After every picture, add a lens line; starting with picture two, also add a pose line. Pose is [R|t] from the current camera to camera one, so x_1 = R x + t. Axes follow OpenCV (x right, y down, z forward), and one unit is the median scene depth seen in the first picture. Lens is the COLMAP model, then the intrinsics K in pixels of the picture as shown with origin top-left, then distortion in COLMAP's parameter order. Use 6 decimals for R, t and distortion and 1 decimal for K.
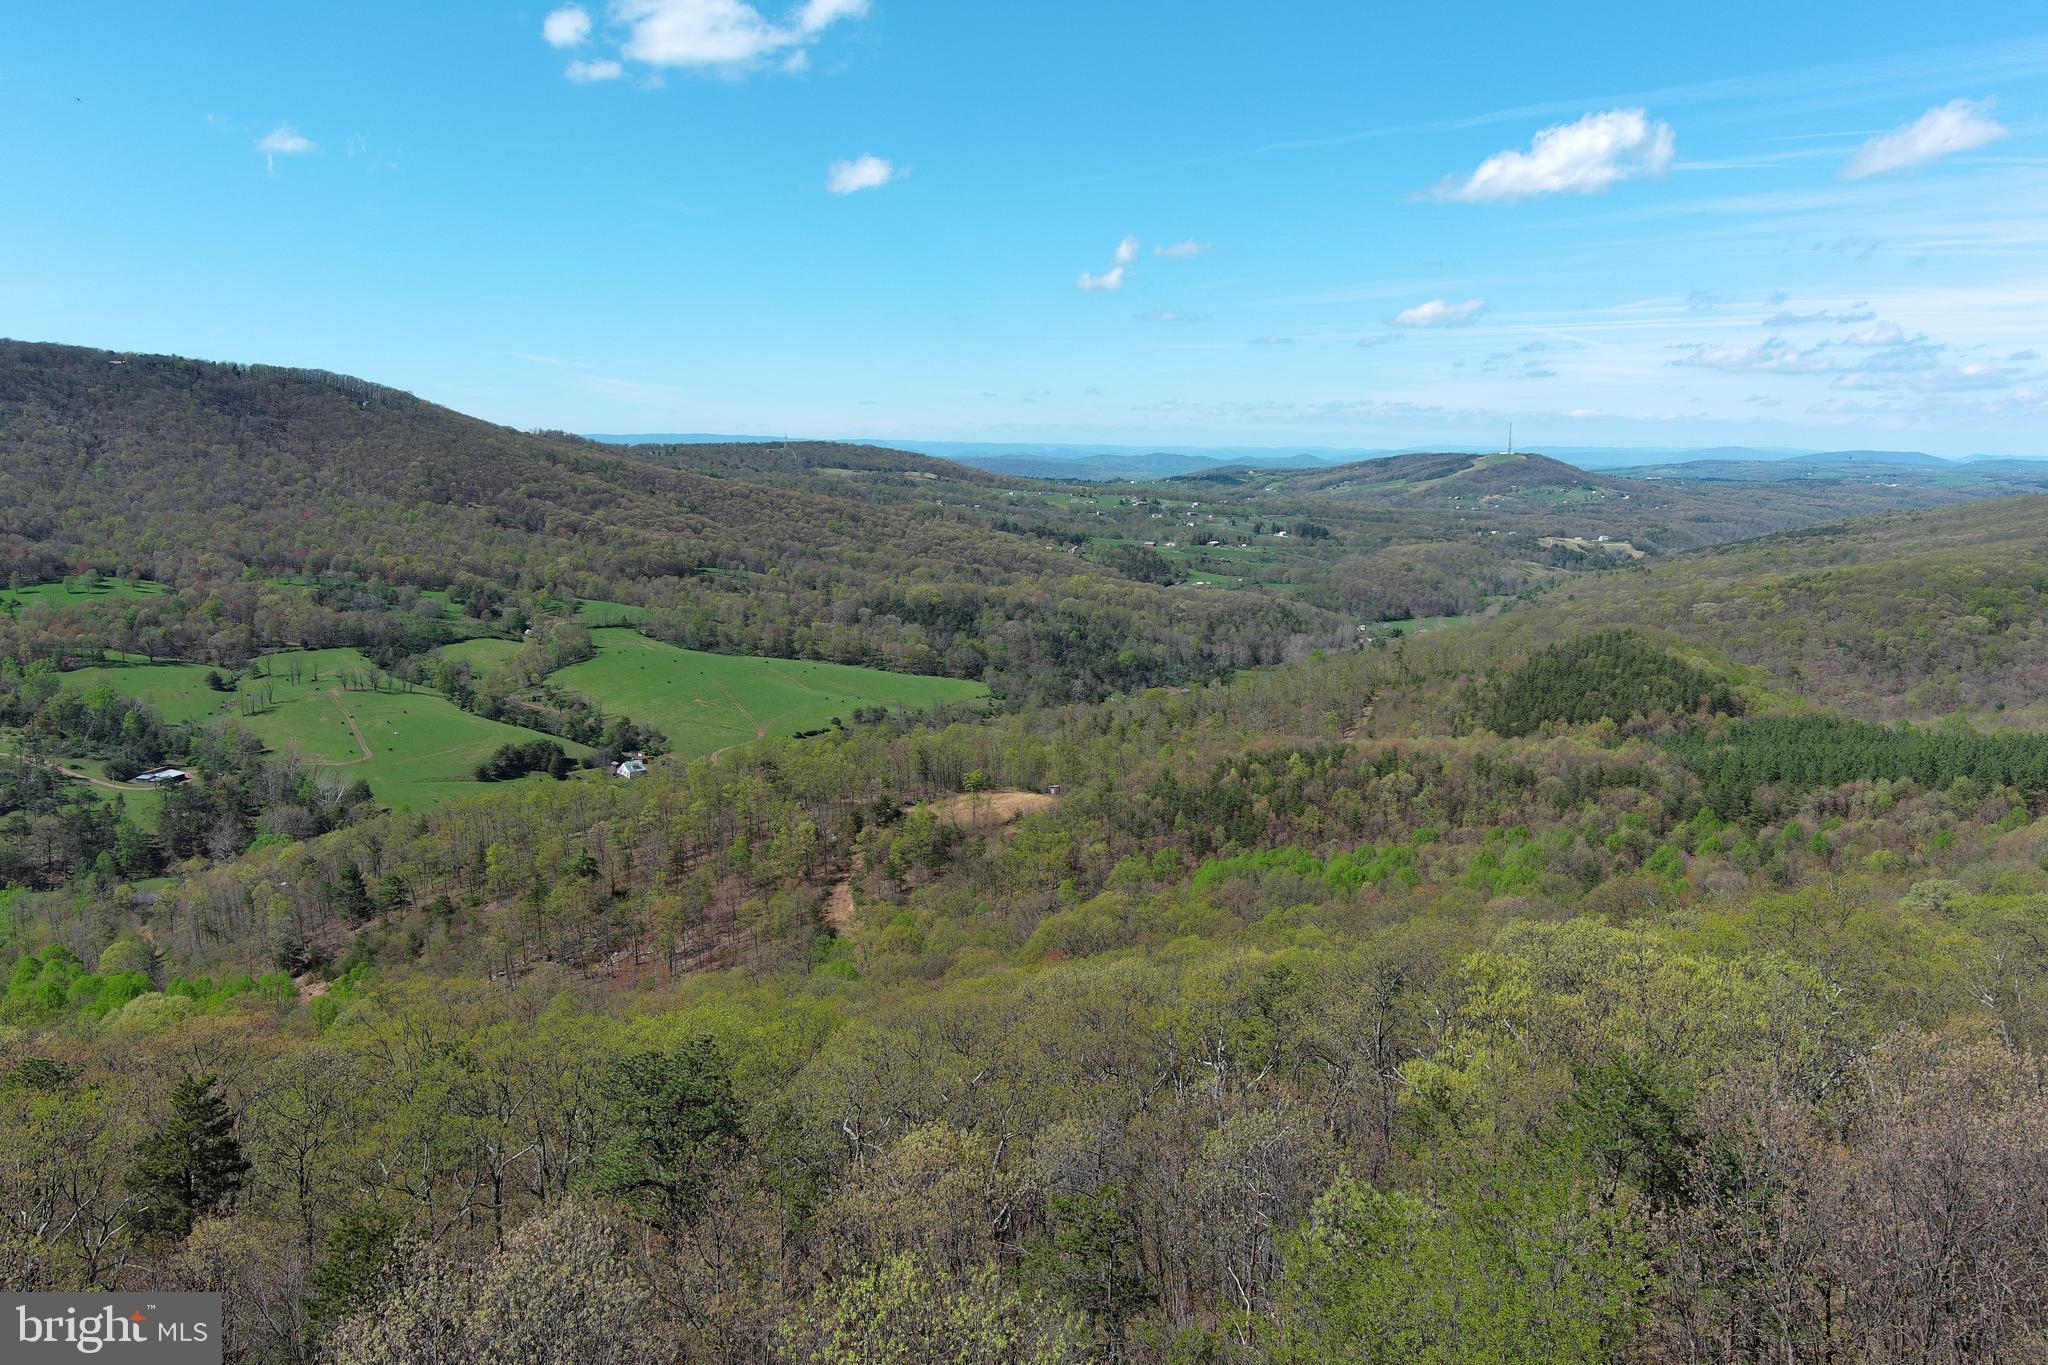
lens RADIAL K [[1586.0, 0, 1024.9], [0, 1586.0, 709.7], [0, 0, 1]] dist [0.024189, -0.019590]
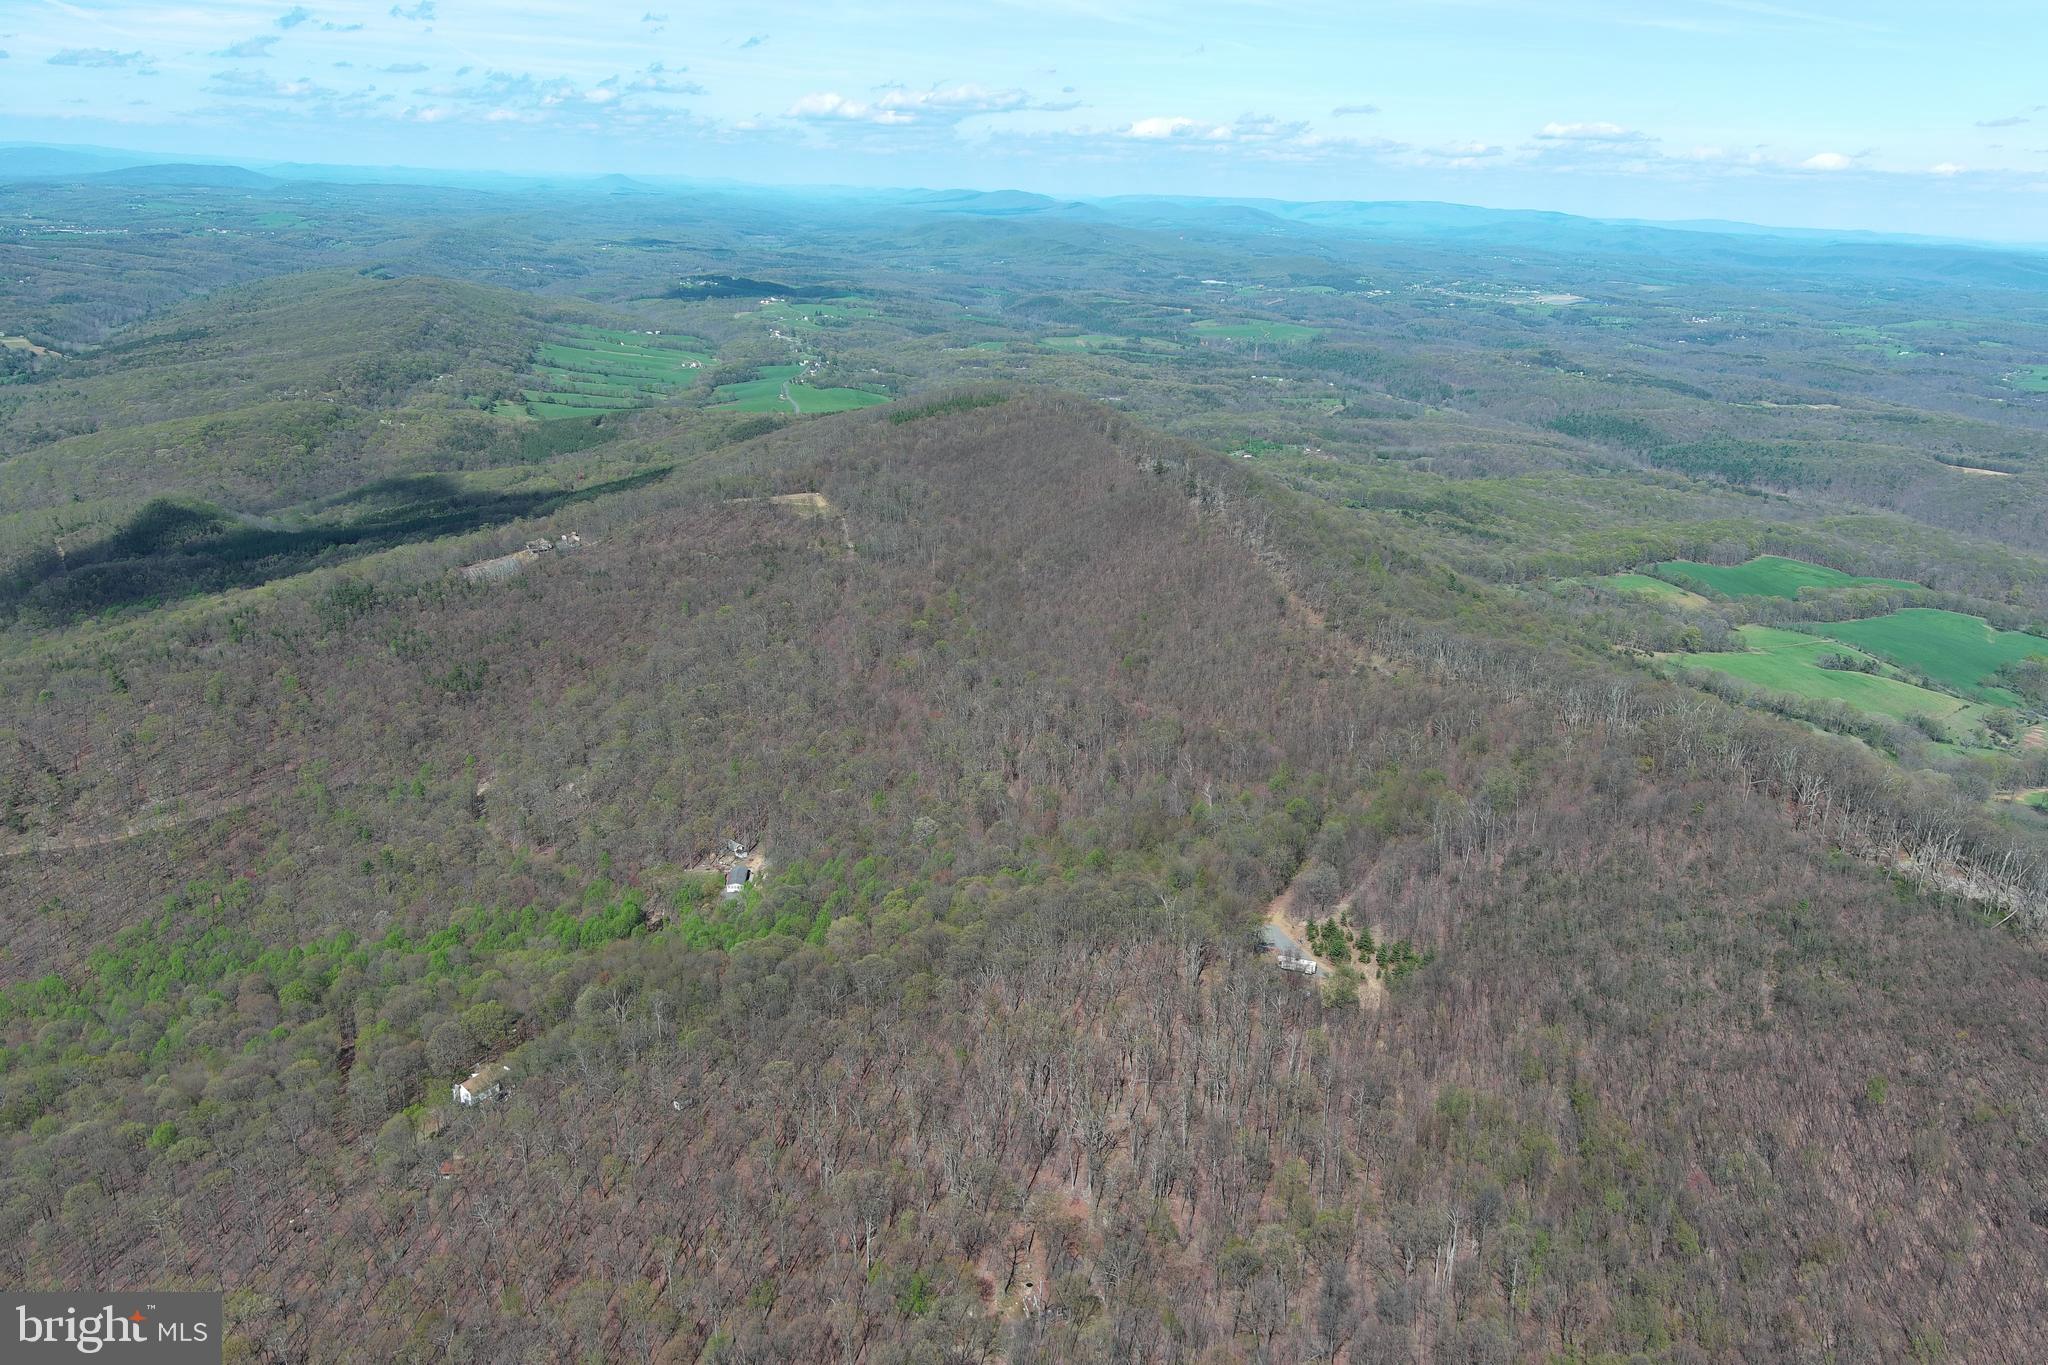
lens RADIAL K [[1586.0, 0, 1016.6], [0, 1586.0, 686.9], [0, 0, 1]] dist [0.024189, -0.019590]
pose [[0.588765, -0.233060, 0.773976, -1.578124], [0.101031, 0.971240, 0.215605, -0.319950], [-0.801965, -0.048745, 0.595378, -2.963415]]
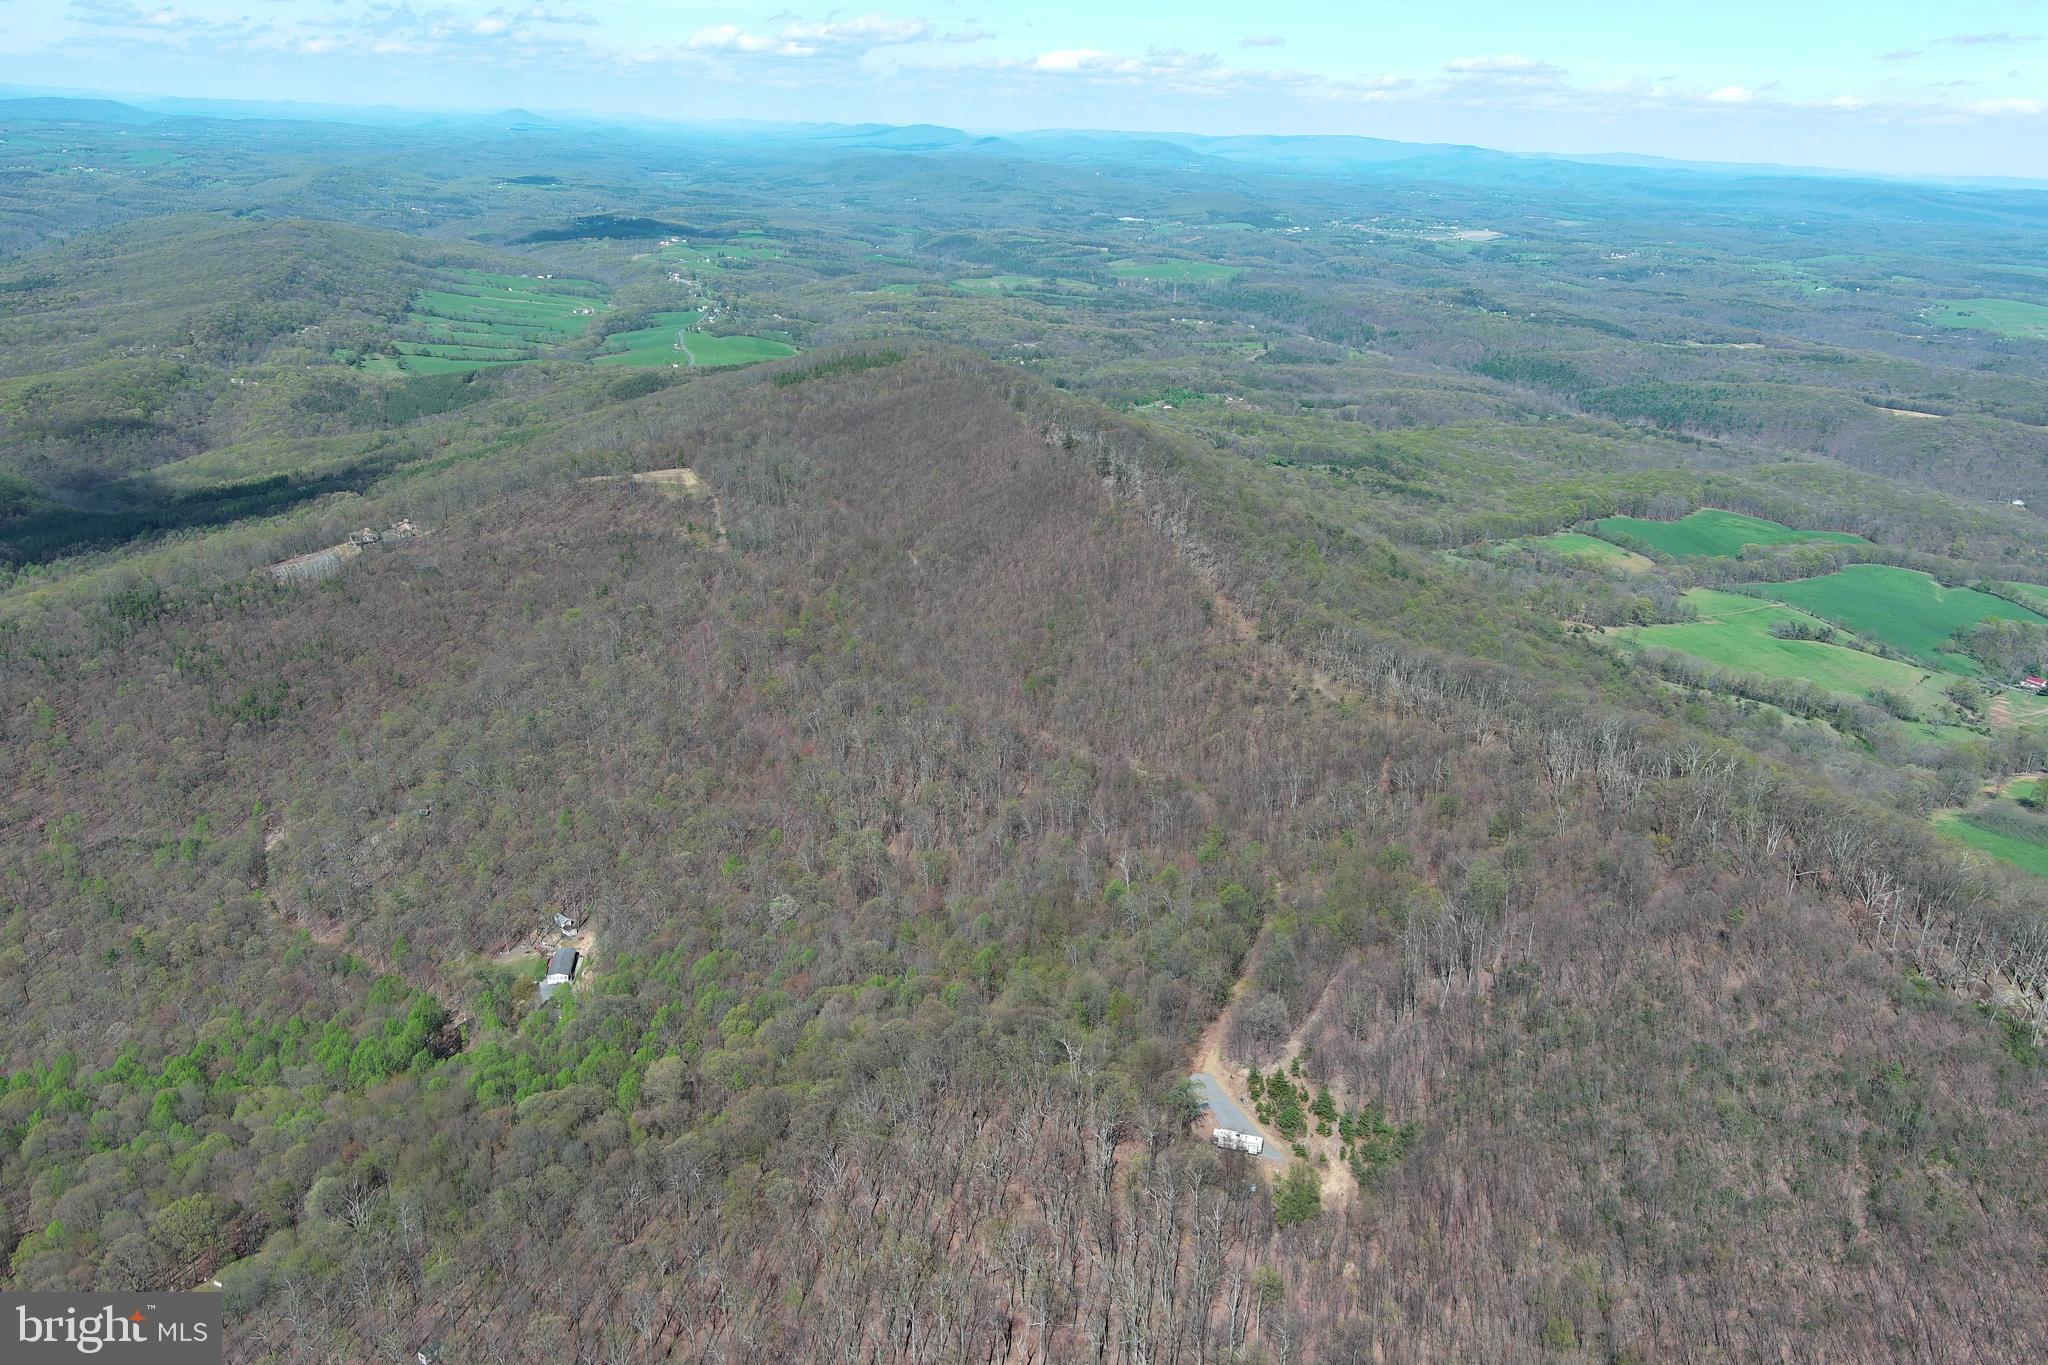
lens RADIAL K [[1586.0, 0, 1016.5], [0, 1586.0, 685.2], [0, 0, 1]] dist [0.024189, -0.019590]
pose [[0.547262, -0.271400, 0.791736, -1.247229], [0.107170, 0.960901, 0.255310, -0.346903], [-0.830071, -0.054871, 0.554951, -2.791253]]
